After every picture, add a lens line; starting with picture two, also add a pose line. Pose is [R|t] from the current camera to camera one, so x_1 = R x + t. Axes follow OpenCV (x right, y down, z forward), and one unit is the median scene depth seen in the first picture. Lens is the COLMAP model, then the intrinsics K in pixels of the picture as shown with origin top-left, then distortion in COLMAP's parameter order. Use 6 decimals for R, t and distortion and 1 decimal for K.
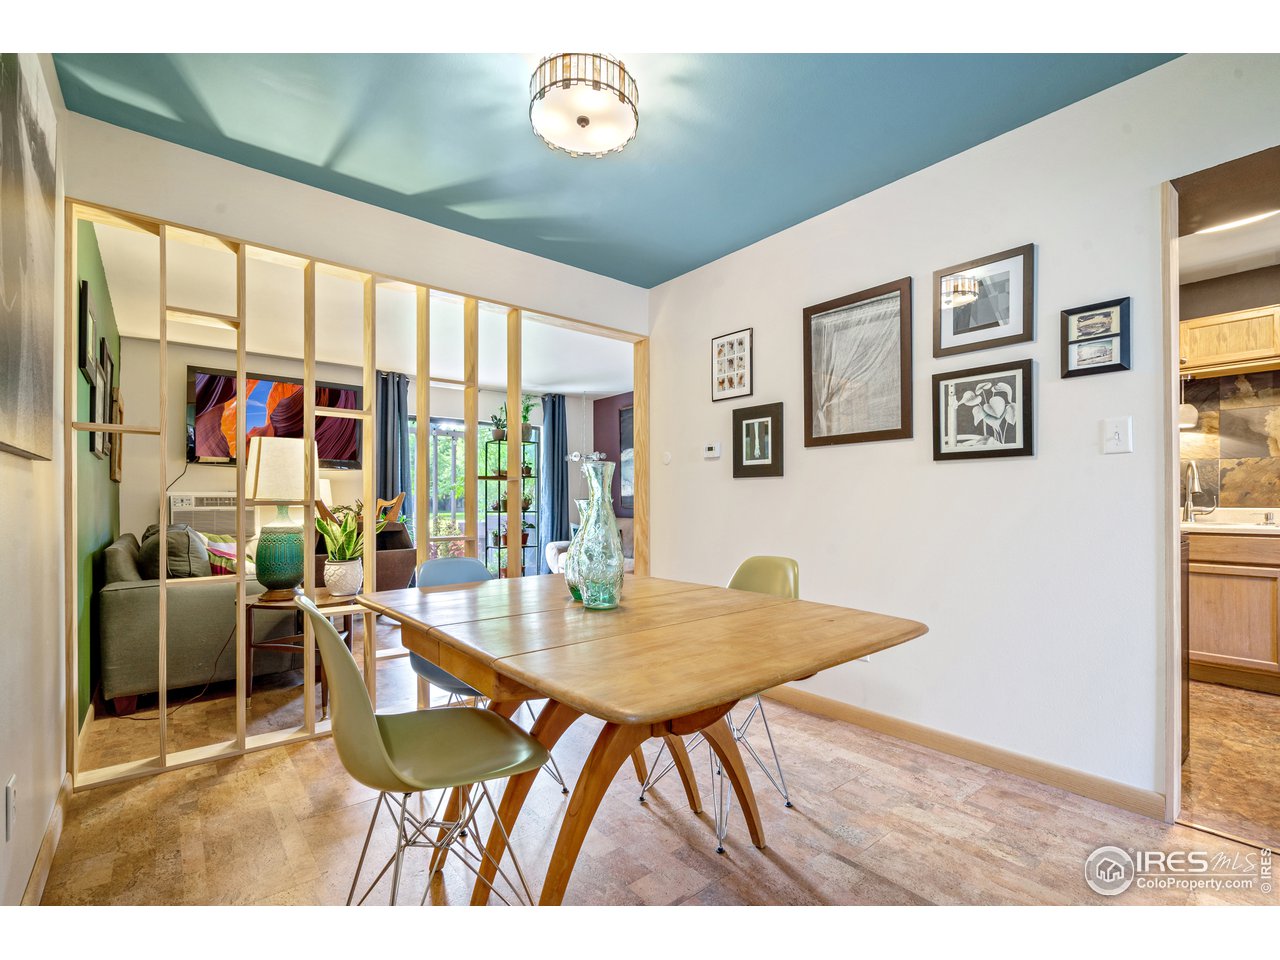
lens RADIAL K [[576.0, 0, 641.2], [0, 576.0, 488.8], [0, 0, 1]] dist [-0.002696, 0.000860]
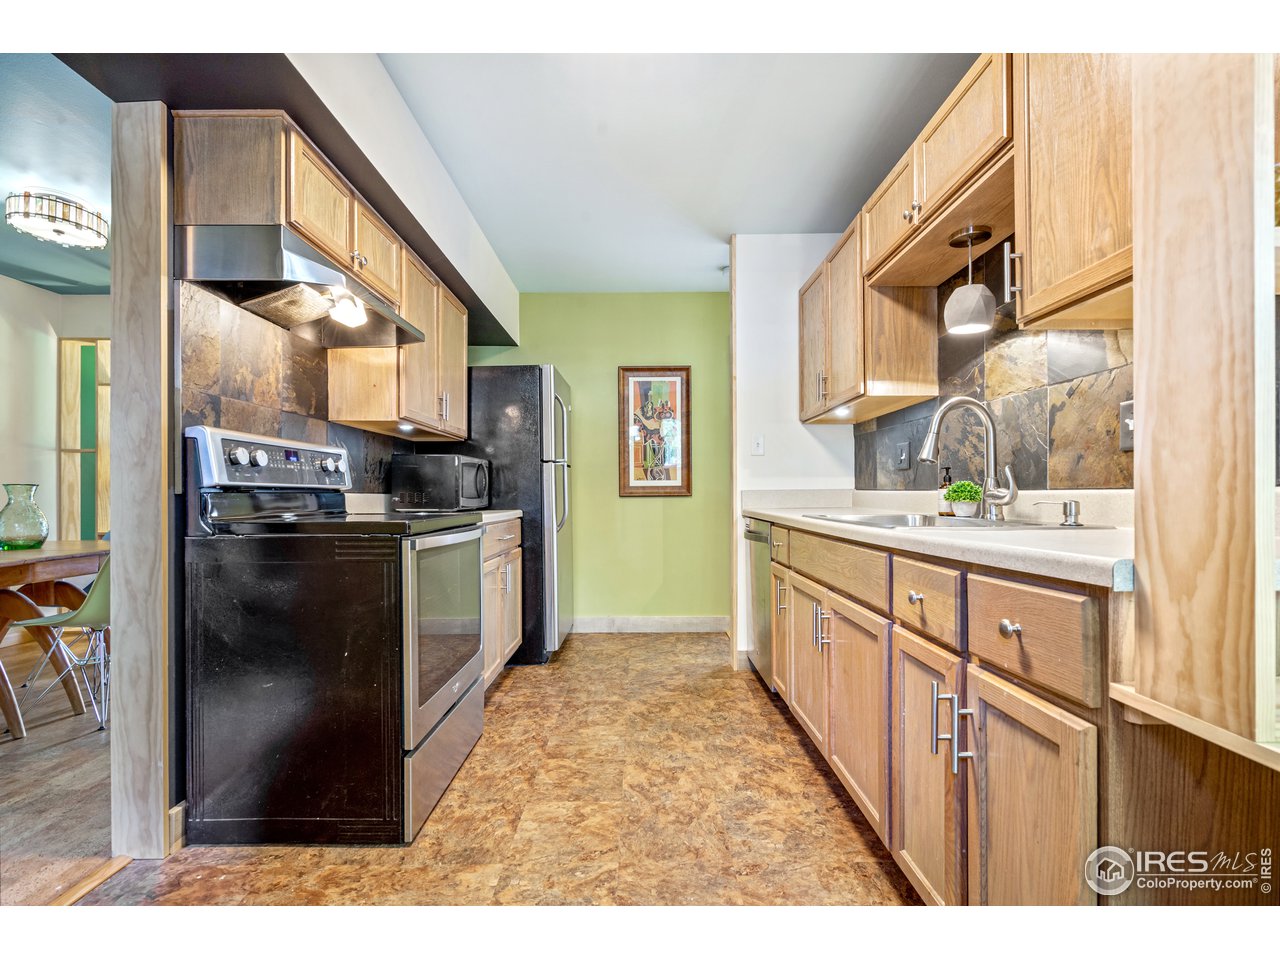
lens RADIAL K [[576.0, 0, 641.2], [0, 576.0, 488.8], [0, 0, 1]] dist [-0.002696, 0.000860]
pose [[0.768821, -0.006165, -0.639434, 1.318883], [0.009840, 0.999949, 0.002189, 0.033934], [0.639388, -0.007975, 0.768843, 0.545405]]
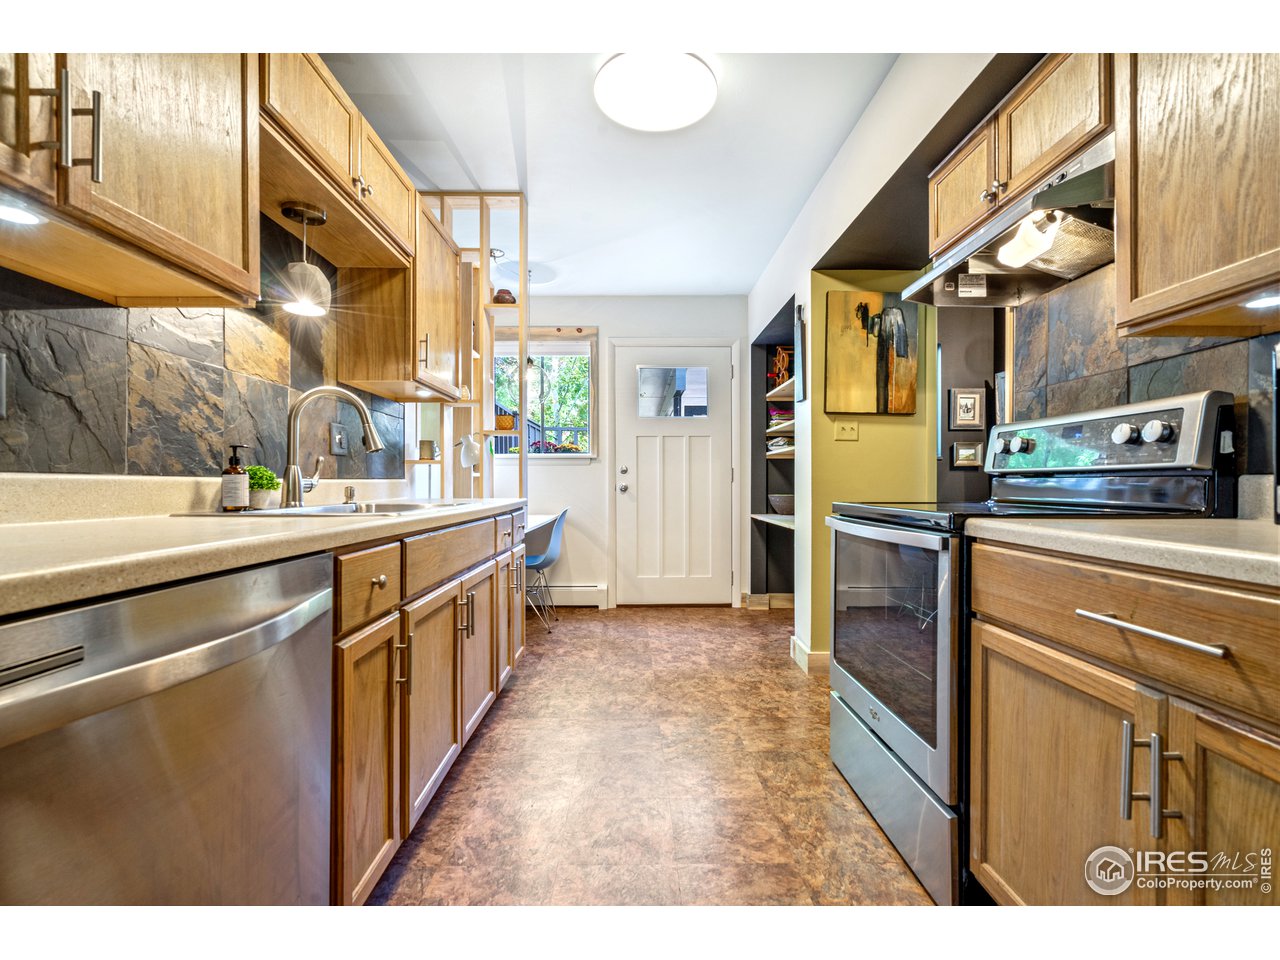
lens RADIAL K [[576.0, 0, 641.2], [0, 576.0, 488.8], [0, 0, 1]] dist [-0.002696, 0.000860]
pose [[-0.776722, -0.004190, 0.629829, 0.529649], [-0.006733, 0.999976, -0.001651, 0.050917], [-0.629807, -0.005523, -0.776732, 1.517479]]
